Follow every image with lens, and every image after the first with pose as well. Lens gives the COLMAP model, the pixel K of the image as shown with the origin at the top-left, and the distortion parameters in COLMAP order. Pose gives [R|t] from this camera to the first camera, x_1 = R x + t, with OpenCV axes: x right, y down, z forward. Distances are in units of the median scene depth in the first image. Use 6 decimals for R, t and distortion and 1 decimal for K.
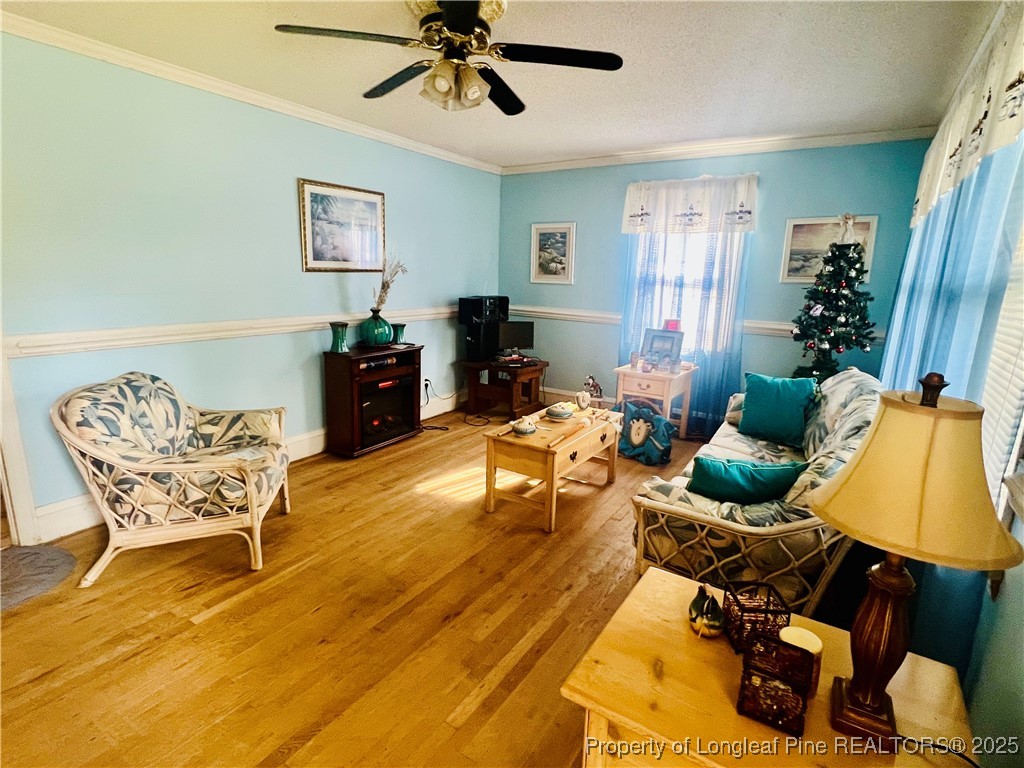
lens RADIAL K [[518.0, 0, 511.7], [0, 518.0, 386.5], [0, 0, 1]] dist [-0.004647, -0.001053]
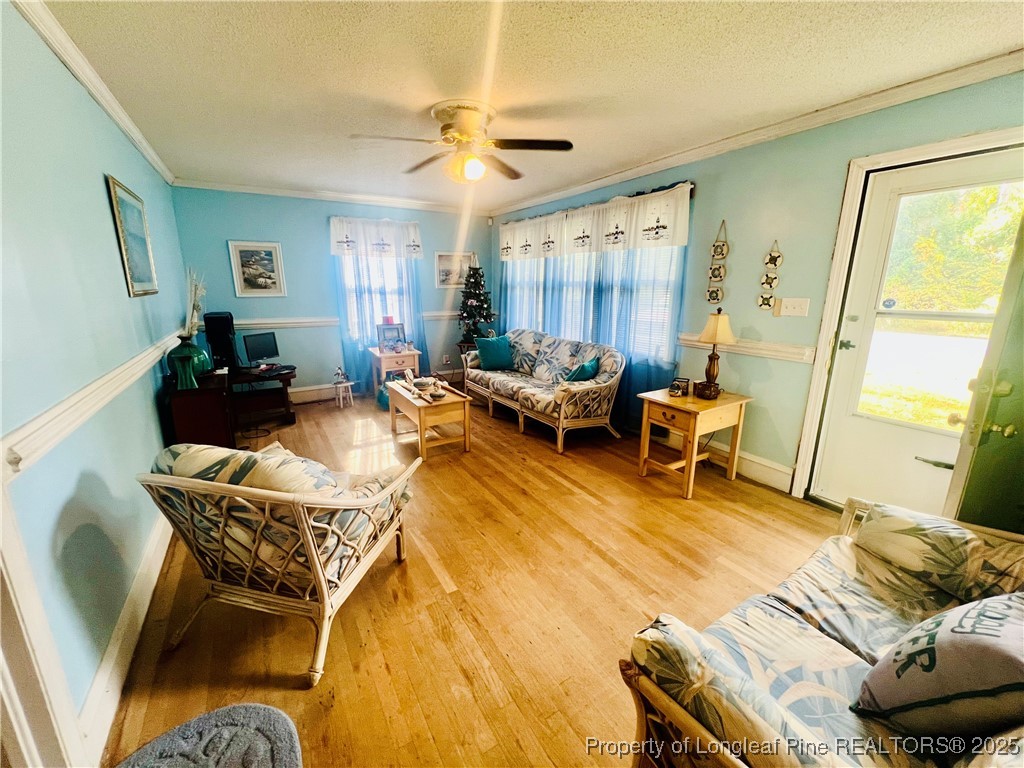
lens RADIAL K [[408.4, 0, 510.0], [0, 408.4, 382.1], [0, 0, 1]] dist [-0.000144, -0.000031]
pose [[0.429063, -0.236456, 0.871776, -0.582476], [0.207211, 0.965157, 0.159800, -0.062257], [-0.879186, 0.112077, 0.463109, 0.178767]]
